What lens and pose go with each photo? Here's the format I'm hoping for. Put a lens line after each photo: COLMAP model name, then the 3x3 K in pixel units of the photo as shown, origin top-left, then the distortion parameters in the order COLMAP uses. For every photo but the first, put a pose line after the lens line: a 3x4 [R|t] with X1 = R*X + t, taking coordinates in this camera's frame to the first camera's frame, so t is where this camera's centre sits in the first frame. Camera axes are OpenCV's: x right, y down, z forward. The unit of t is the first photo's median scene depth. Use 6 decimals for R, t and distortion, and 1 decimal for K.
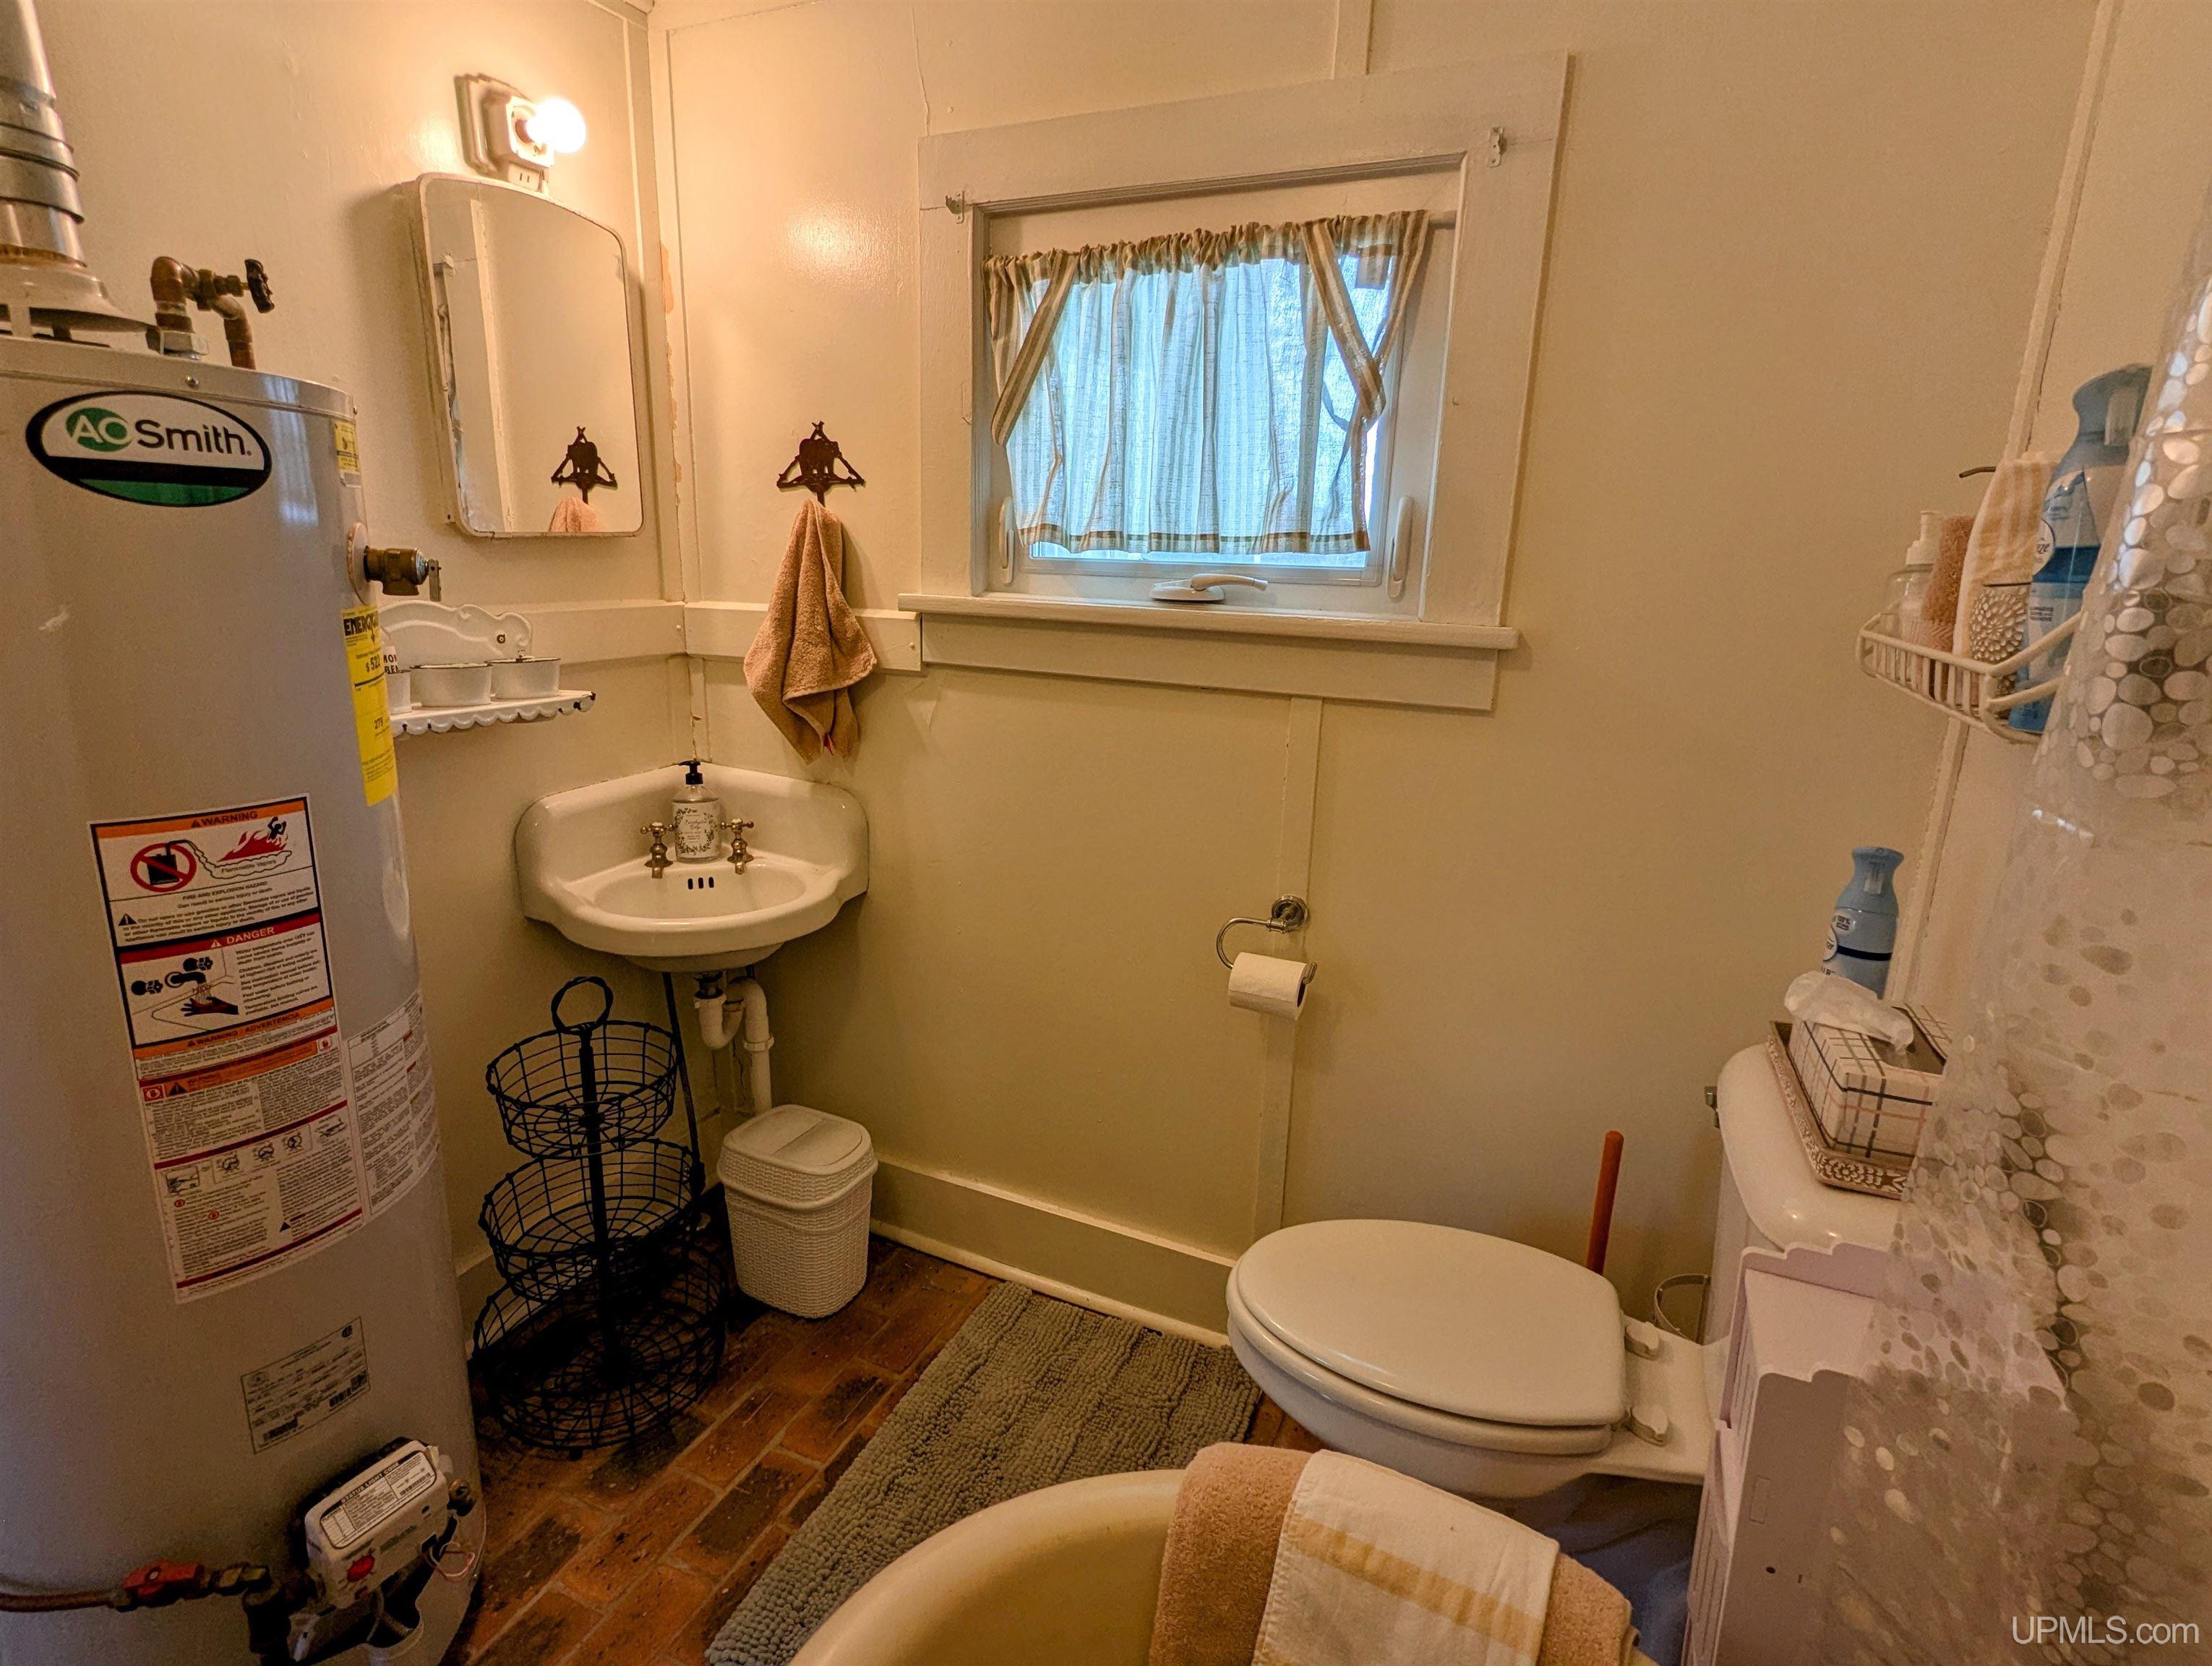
lens RADIAL K [[1096.4, 0, 1109.2], [0, 1096.4, 839.4], [0, 0, 1]] dist [-0.004846, 0.001973]
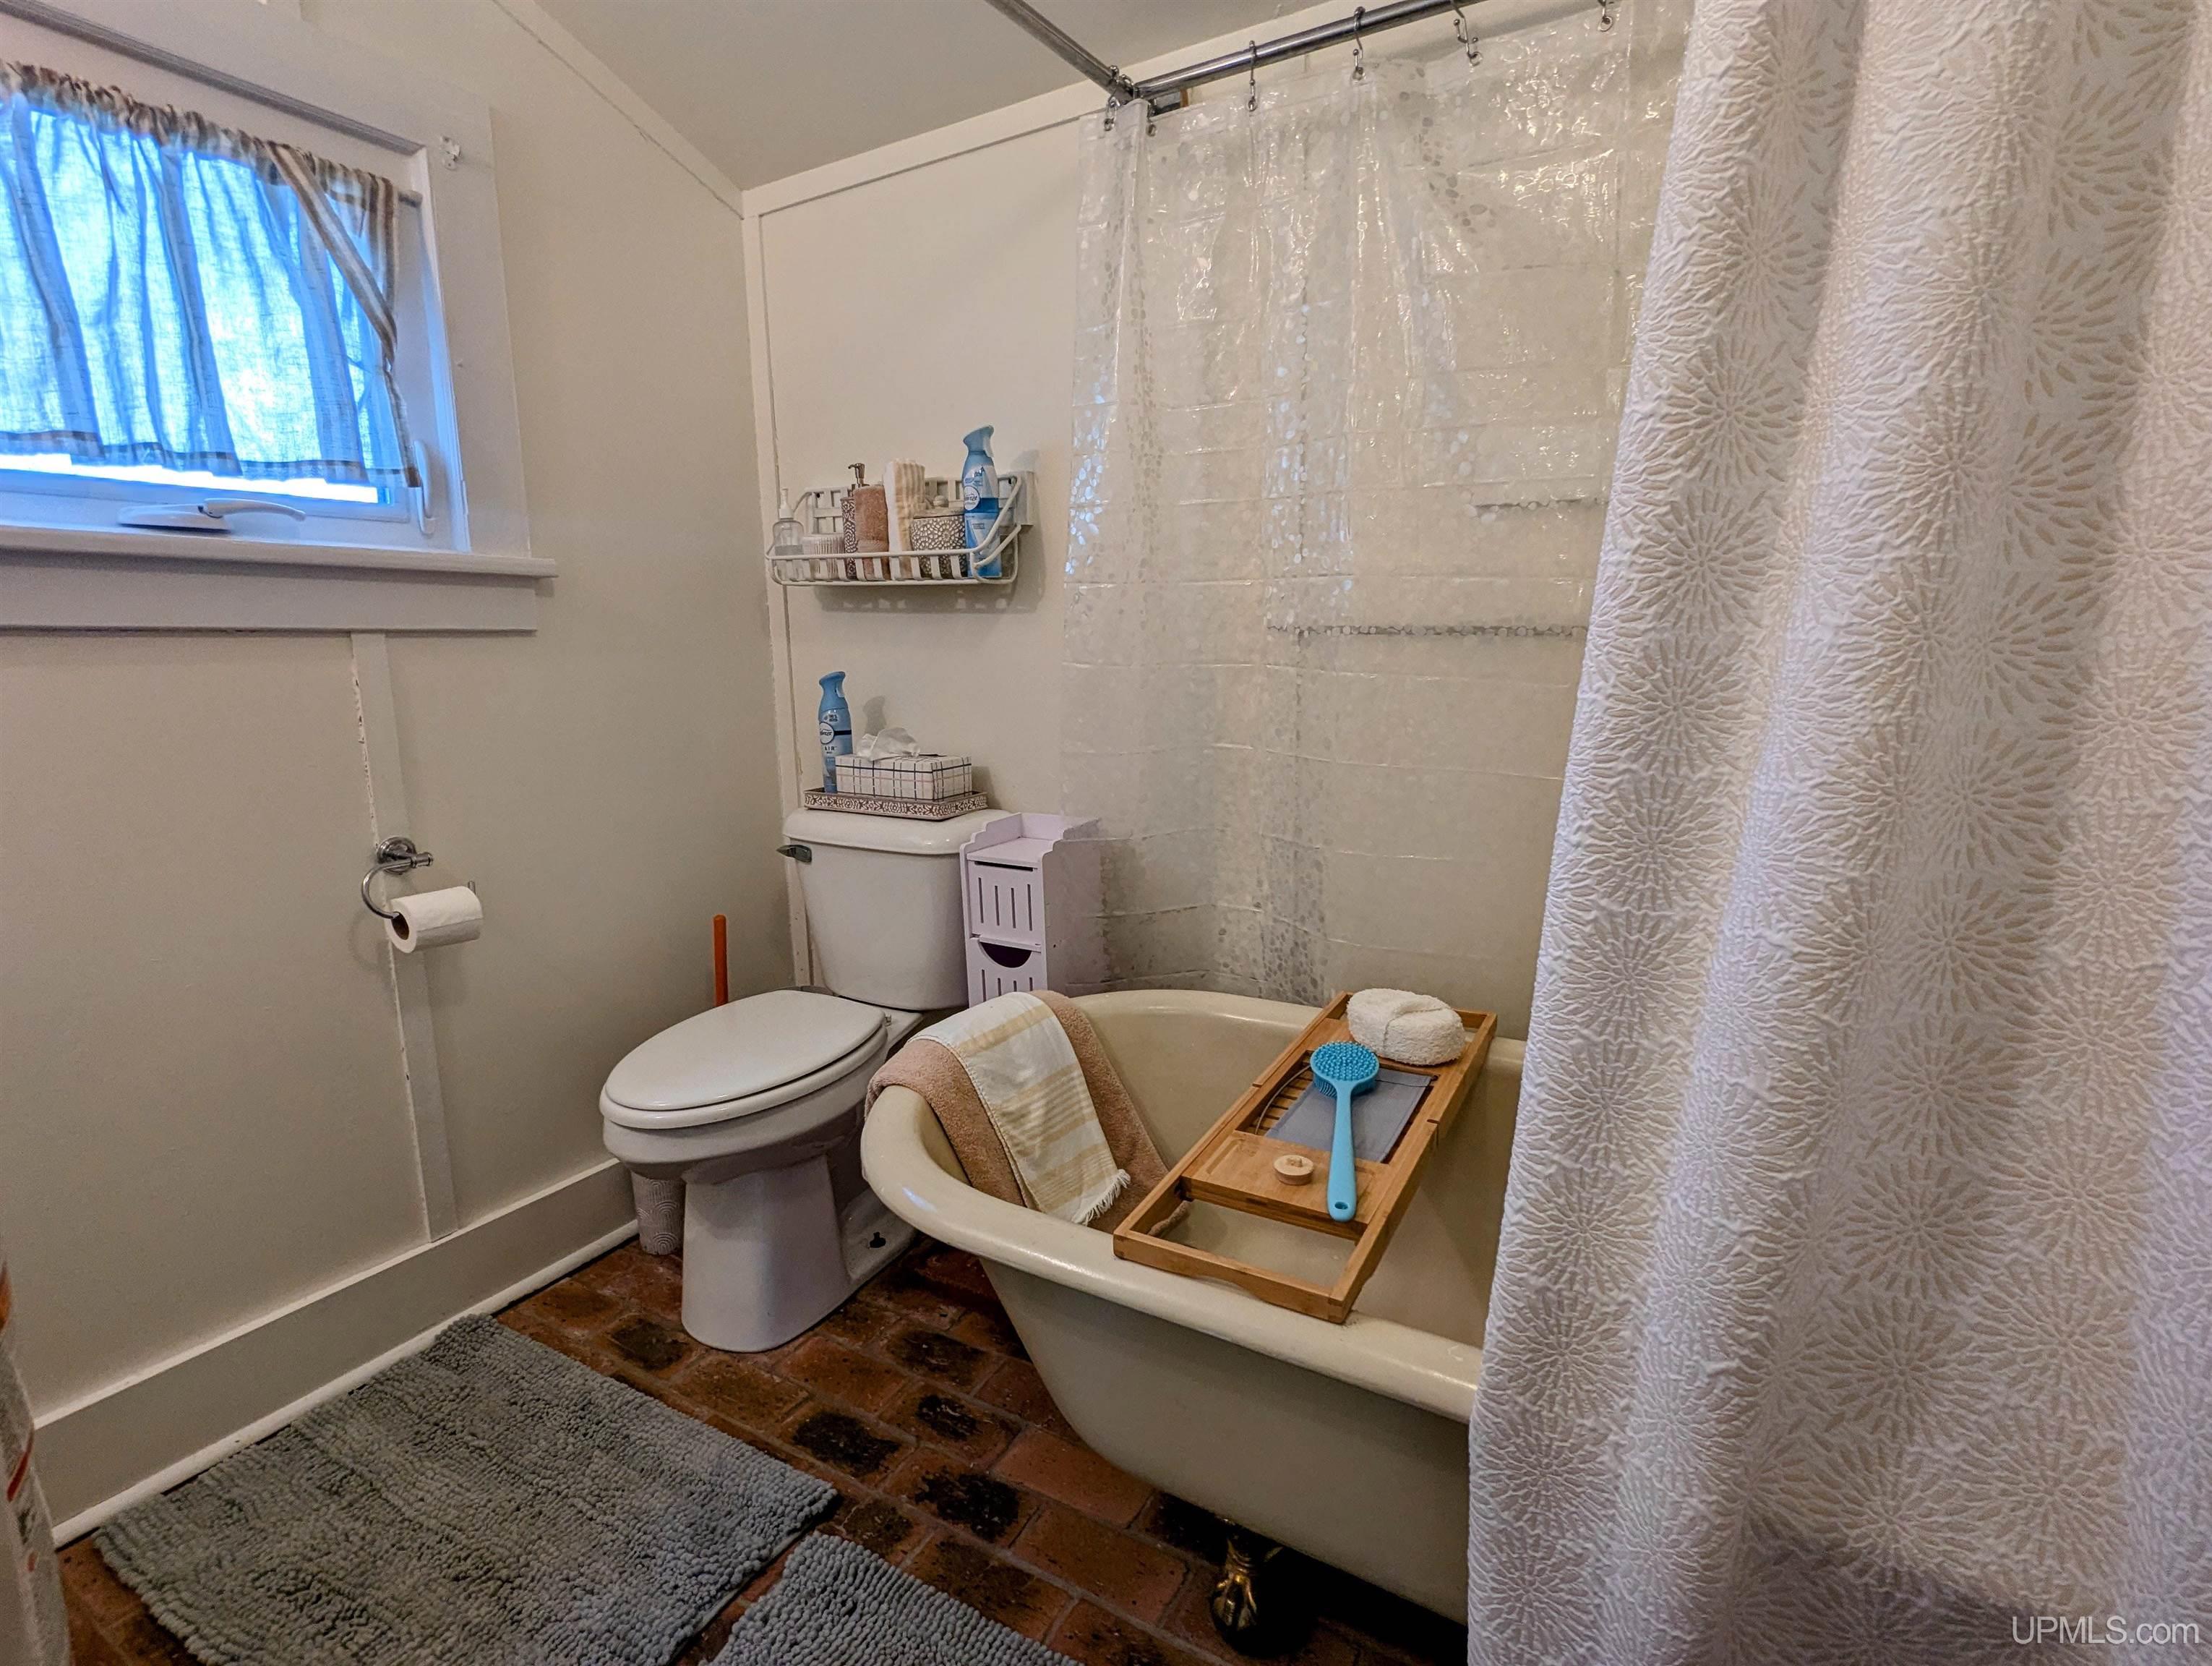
lens RADIAL K [[1096.4, 0, 1110.2], [0, 1096.4, 831.8], [0, 0, 1]] dist [-0.004846, 0.001973]
pose [[0.106107, -0.211110, 0.971686, -0.809386], [0.250071, 0.951461, 0.179409, 0.035699], [-0.962396, 0.223954, 0.153749, 0.259977]]
